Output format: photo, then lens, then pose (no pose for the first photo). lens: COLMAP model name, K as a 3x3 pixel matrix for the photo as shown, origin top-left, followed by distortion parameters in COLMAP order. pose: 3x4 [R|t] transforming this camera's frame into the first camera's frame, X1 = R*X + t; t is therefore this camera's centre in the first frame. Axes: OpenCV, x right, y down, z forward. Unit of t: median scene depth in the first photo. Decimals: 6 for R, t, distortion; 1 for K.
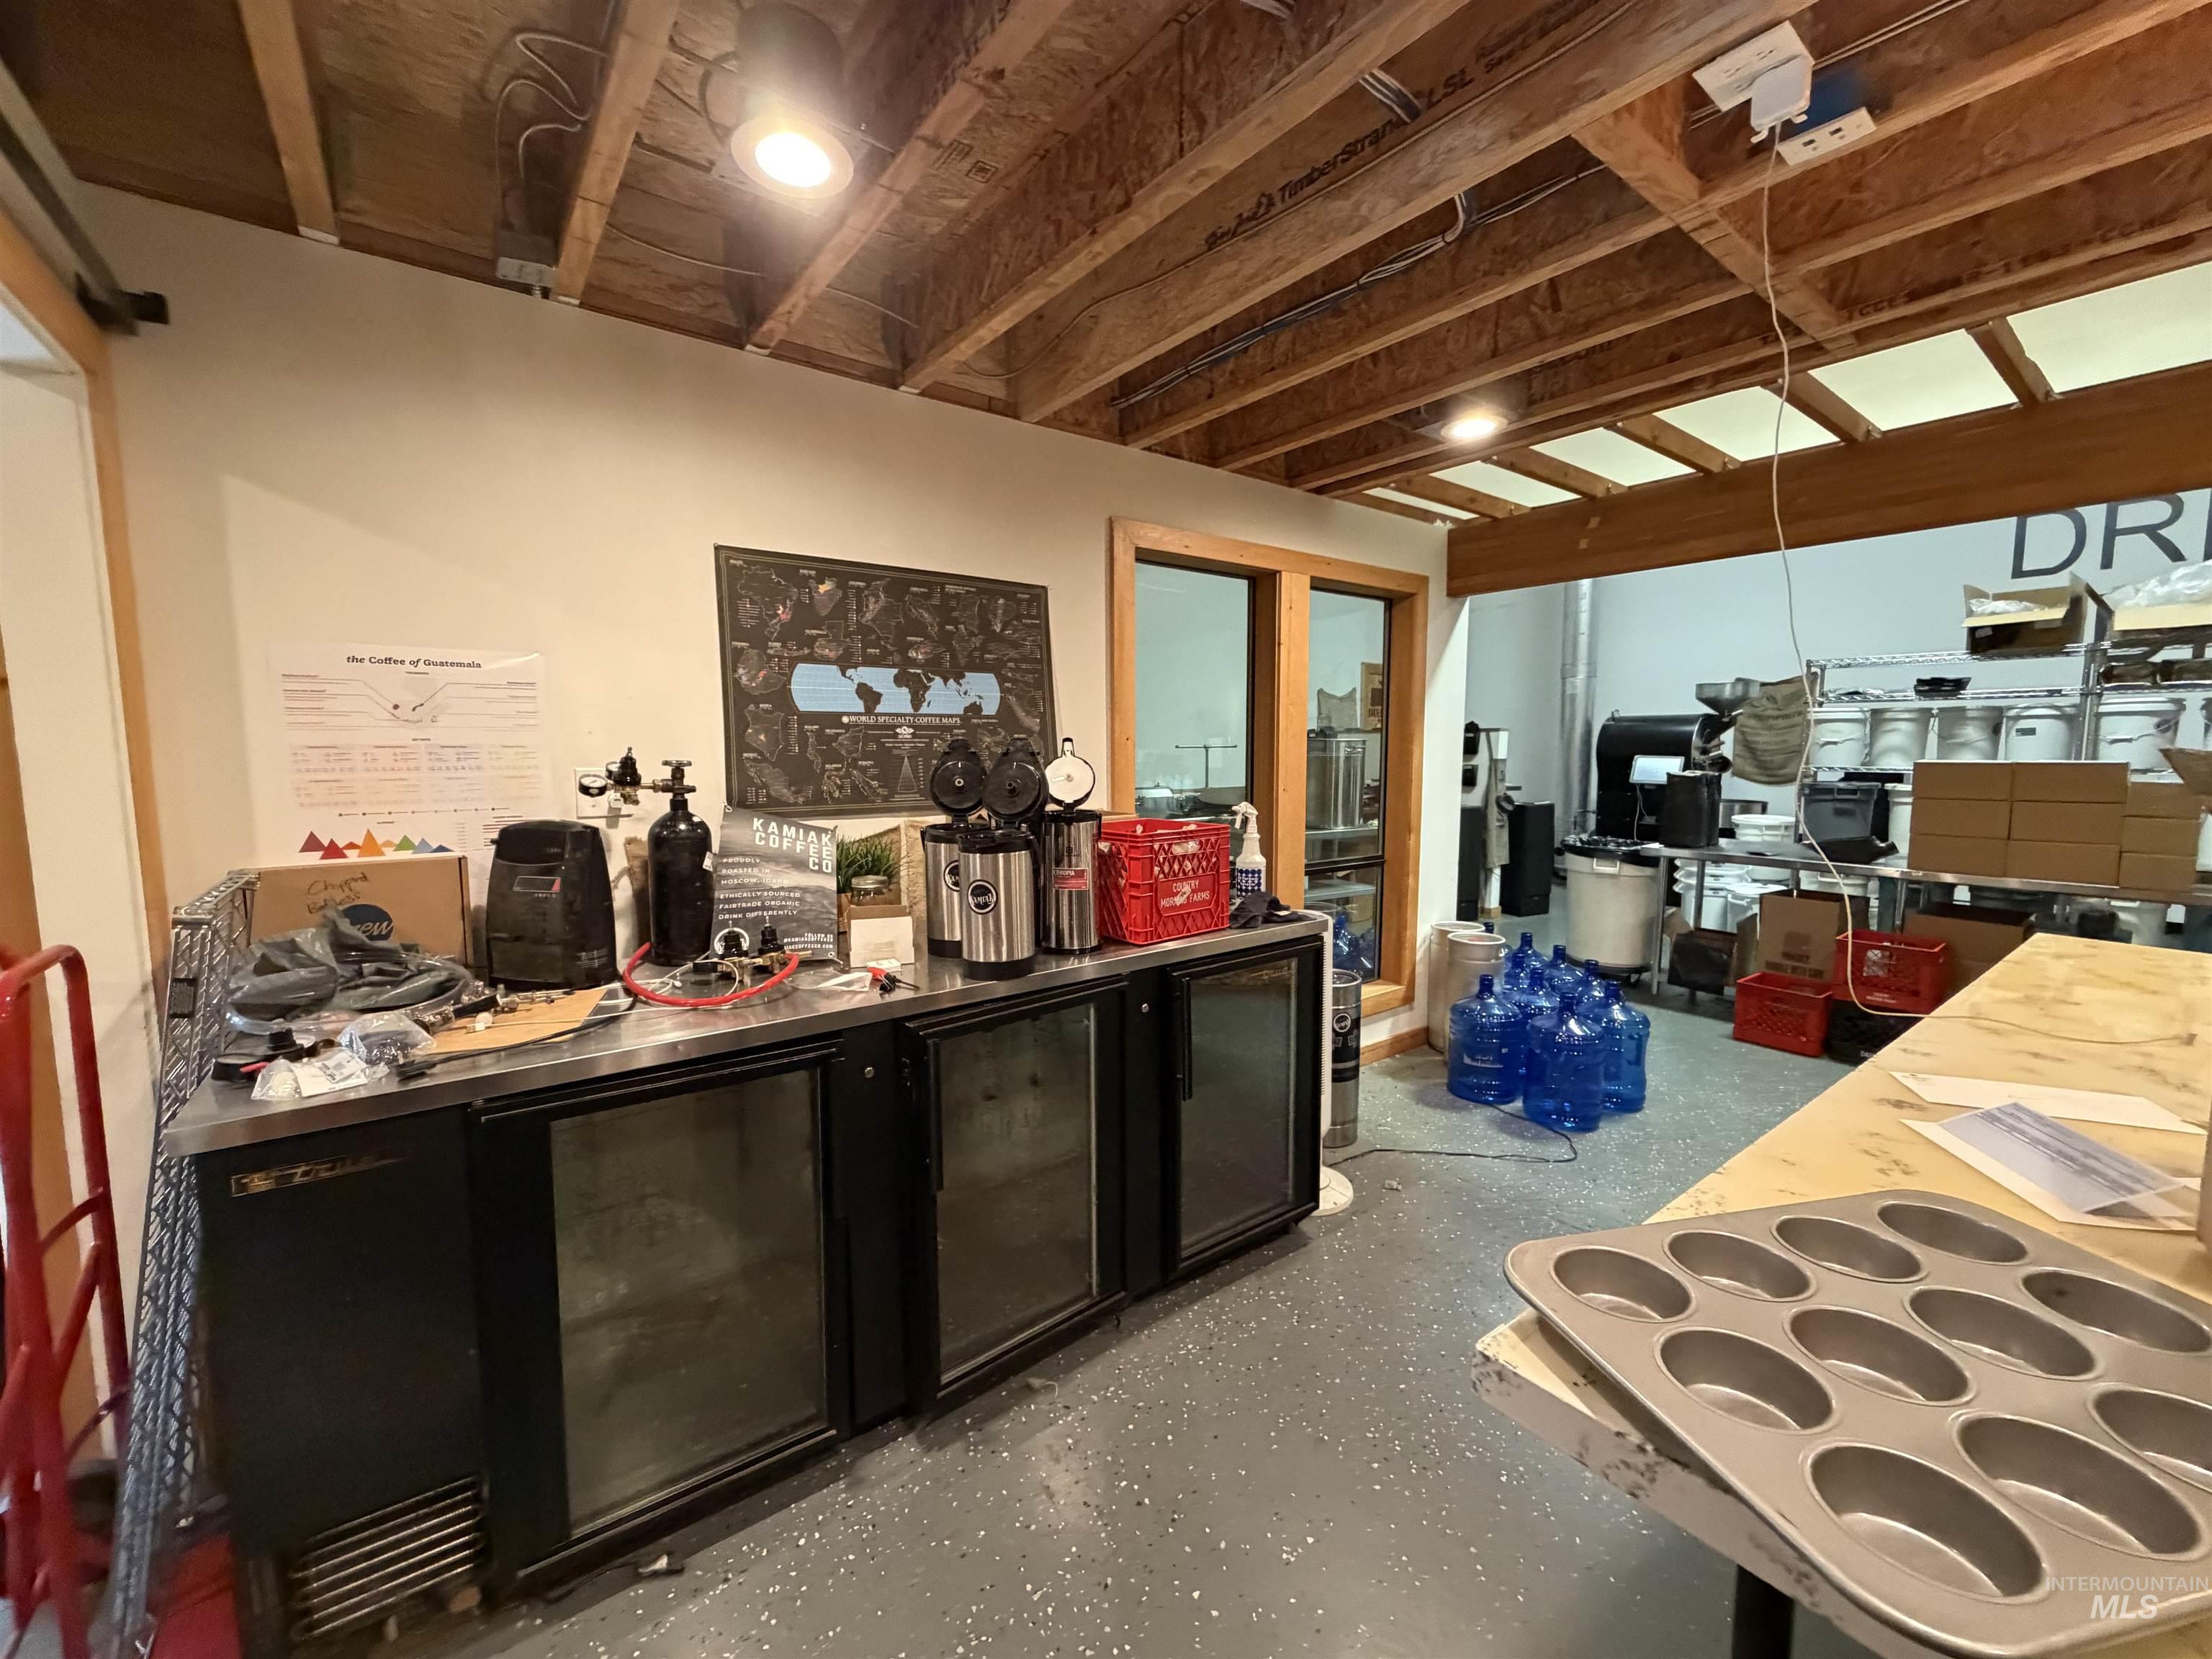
lens RADIAL K [[879.3, 0, 1104.4], [0, 879.3, 830.9], [0, 0, 1]] dist [0.000740, -0.000066]
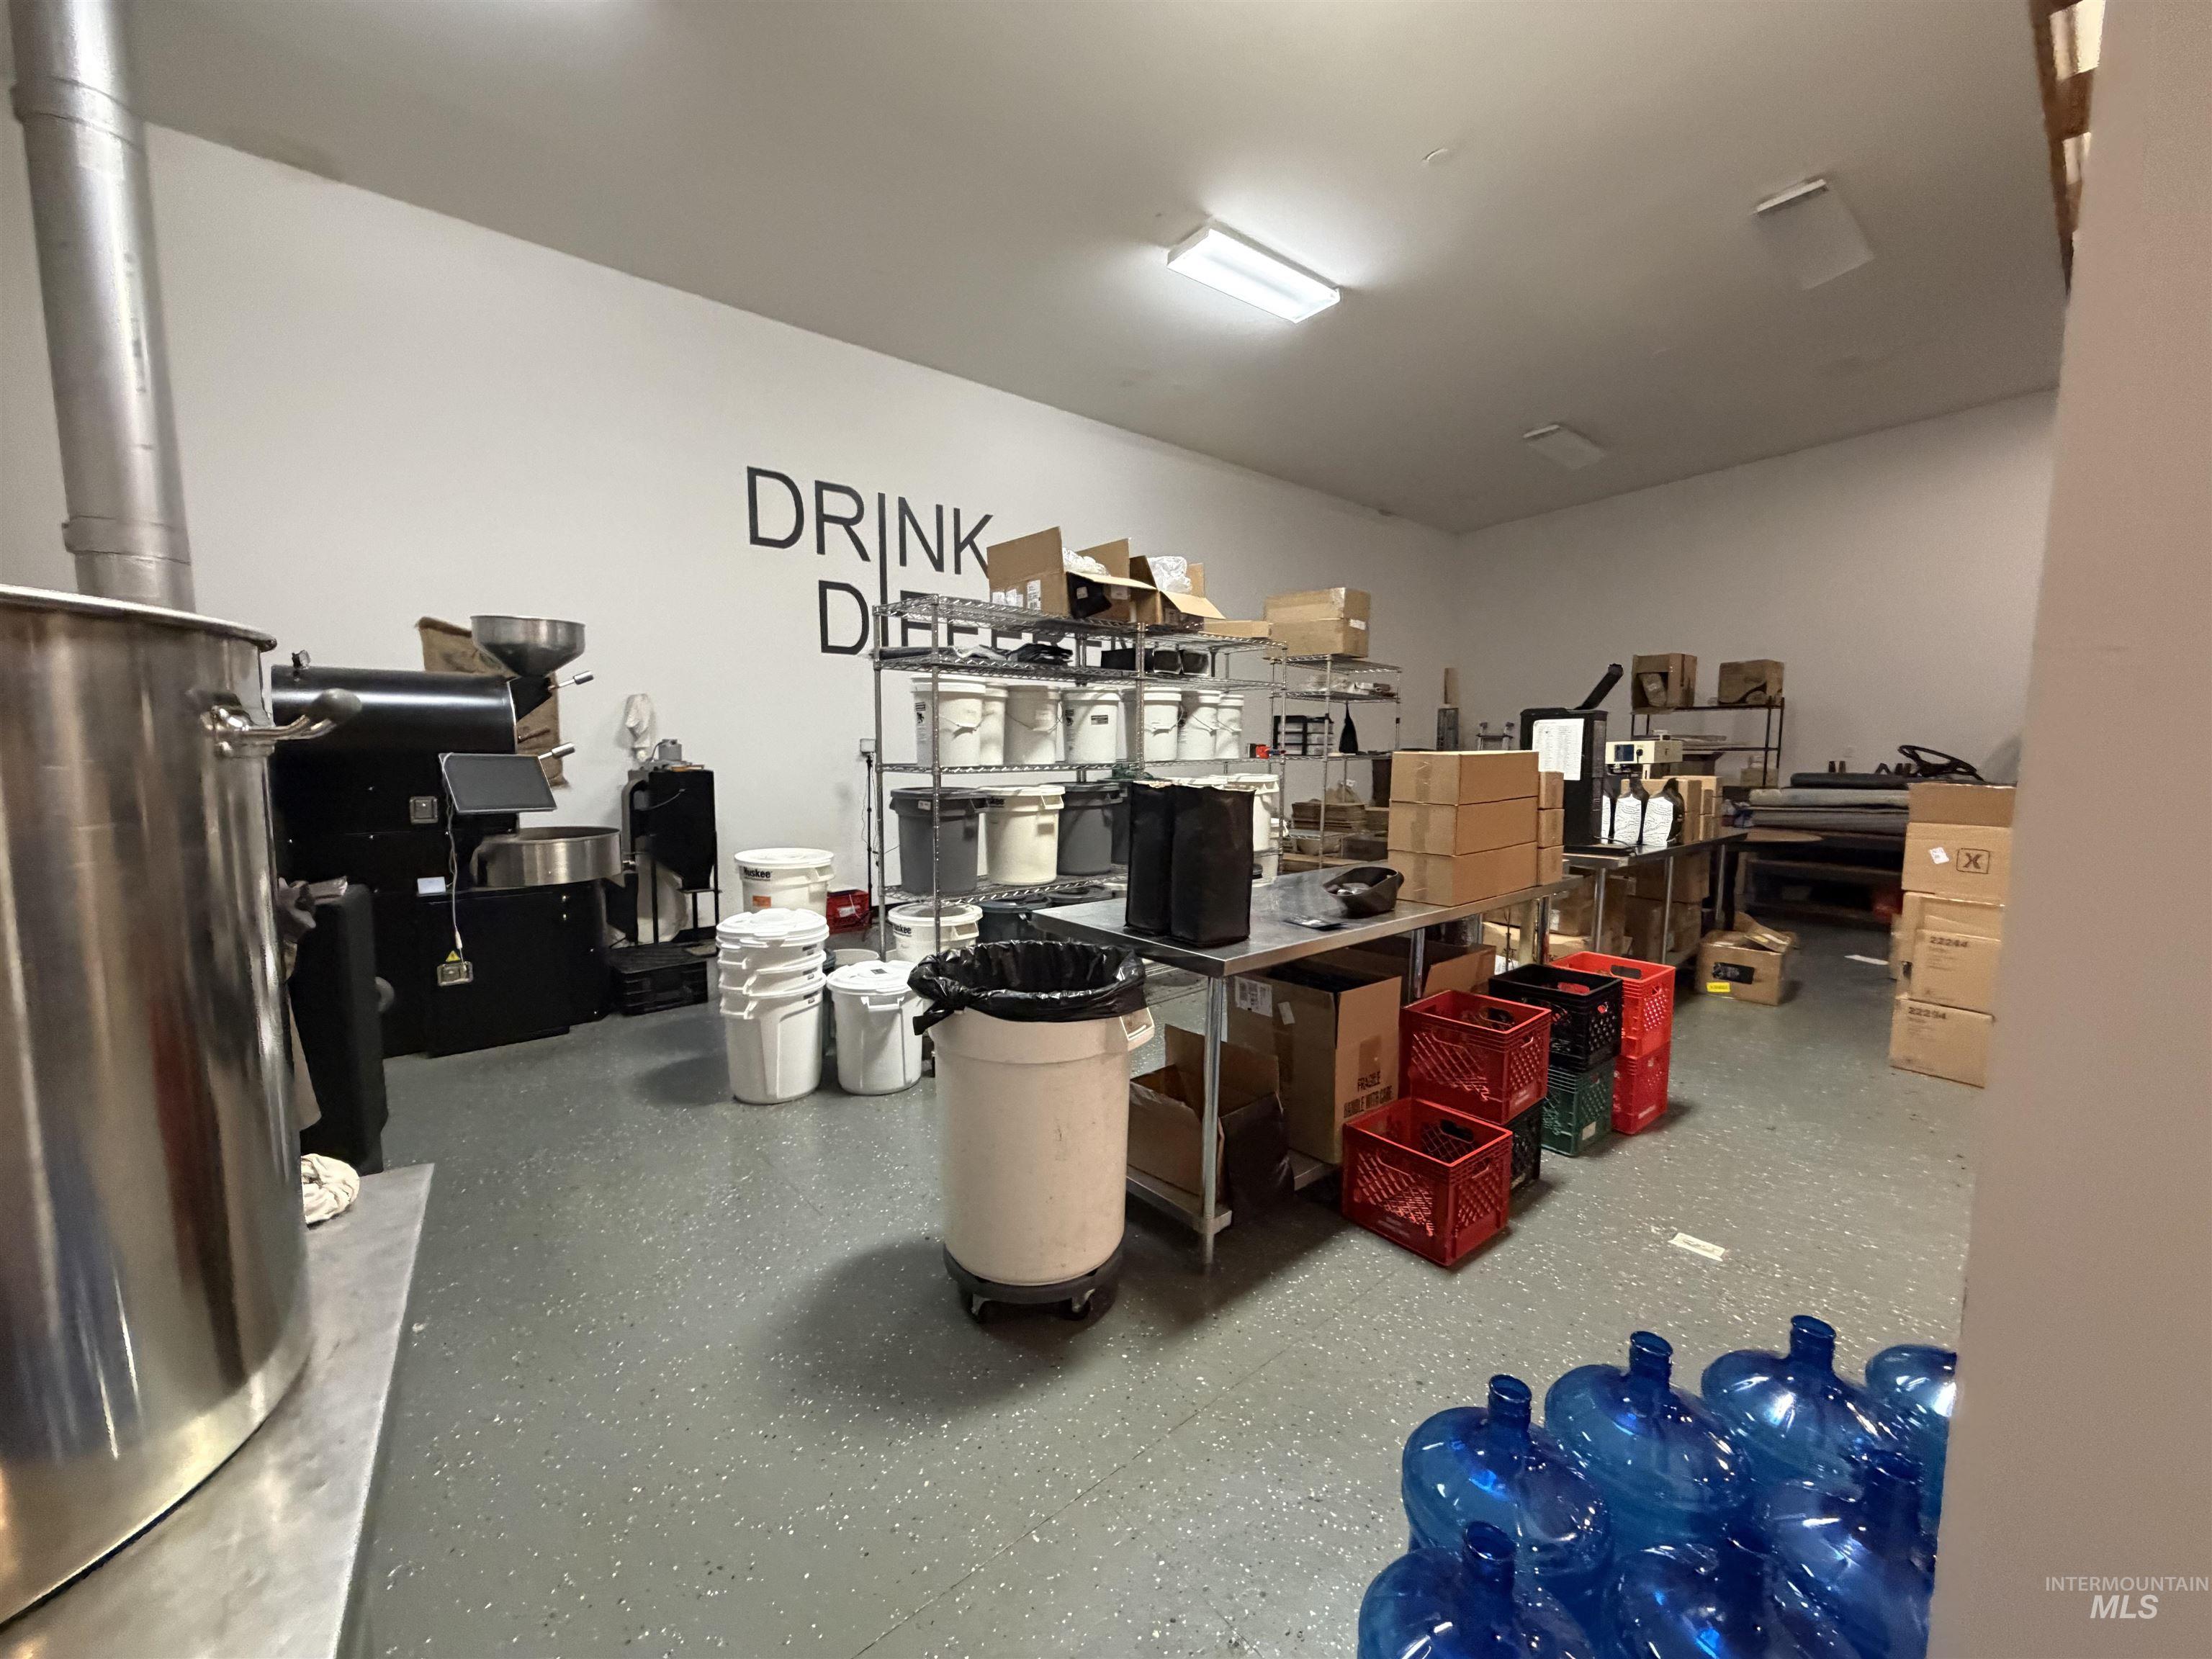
lens RADIAL K [[879.3, 0, 1104.1], [0, 879.3, 830.7], [0, 0, 1]] dist [0.000740, -0.000066]
pose [[-0.068357, -0.097401, 0.992895, 0.373367], [0.094580, 0.990108, 0.103639, -0.187283], [-0.993168, 0.100992, -0.058469, 2.101864]]
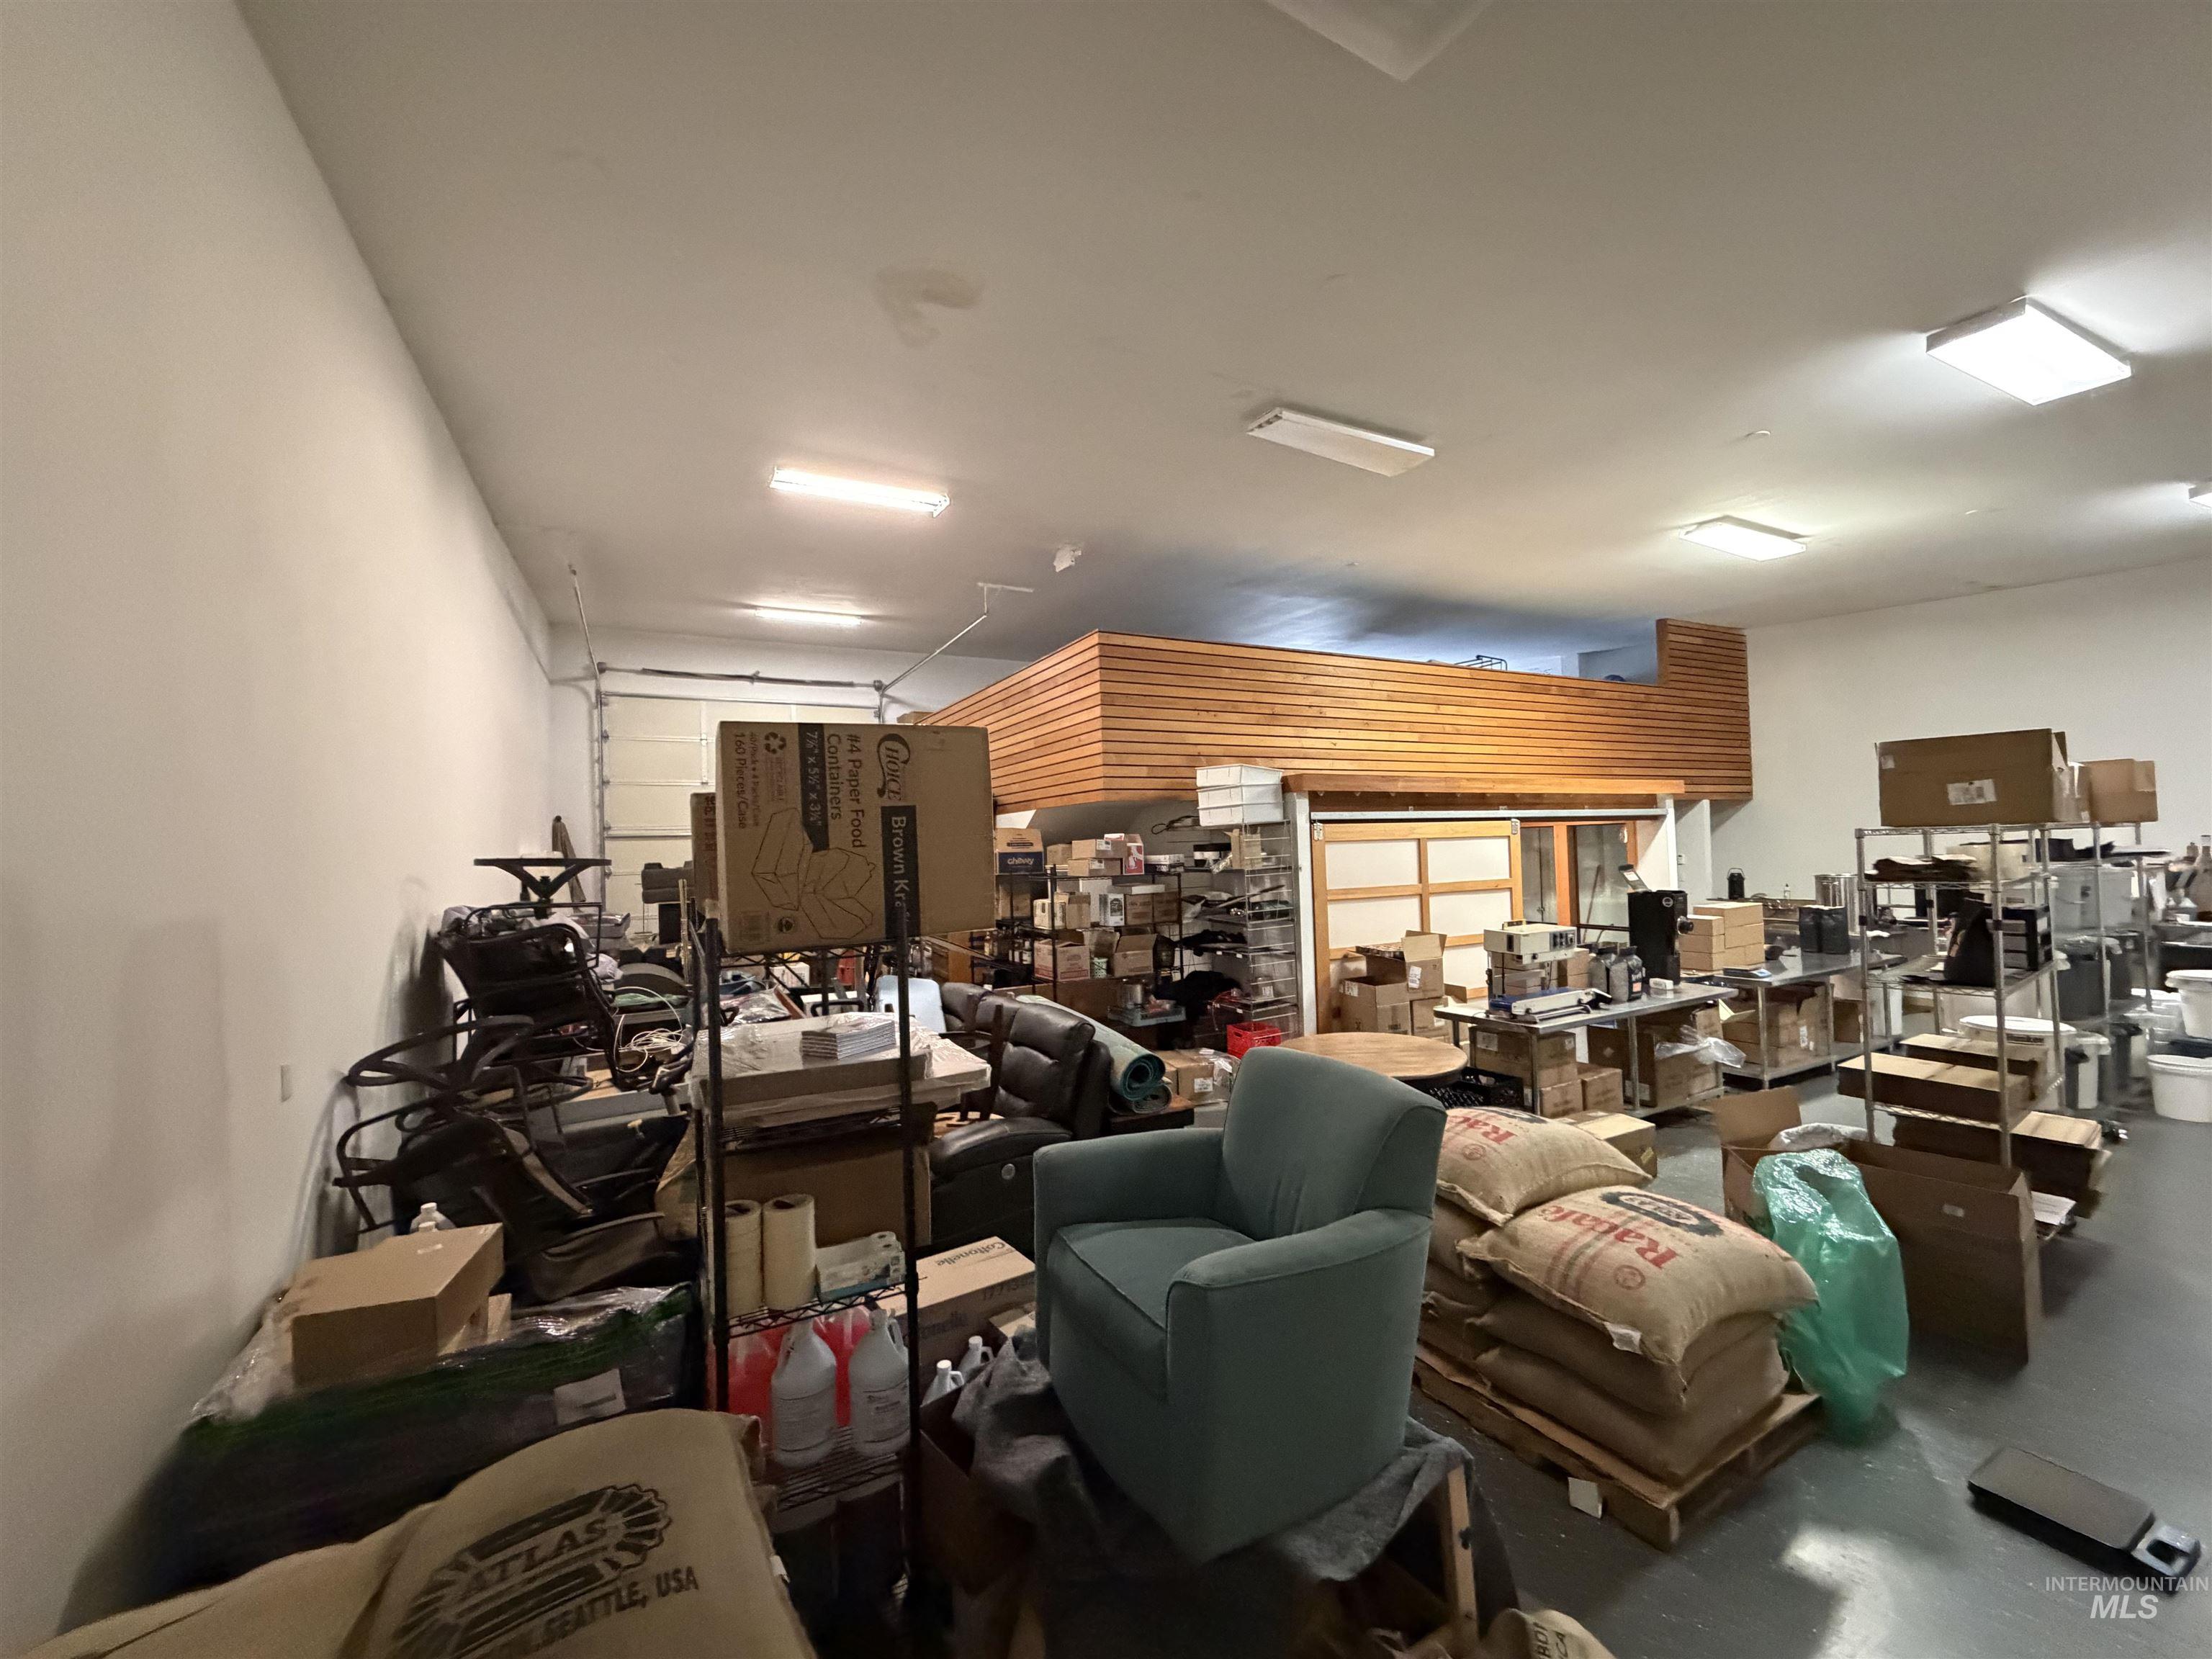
lens RADIAL K [[879.3, 0, 1105.4], [0, 879.3, 832.4], [0, 0, 1]] dist [0.000740, -0.000066]
pose [[-0.161312, -0.010951, -0.986843, 4.817984], [-0.065795, 0.997833, -0.000318, -0.227442], [0.984708, 0.064878, -0.161683, -0.087166]]
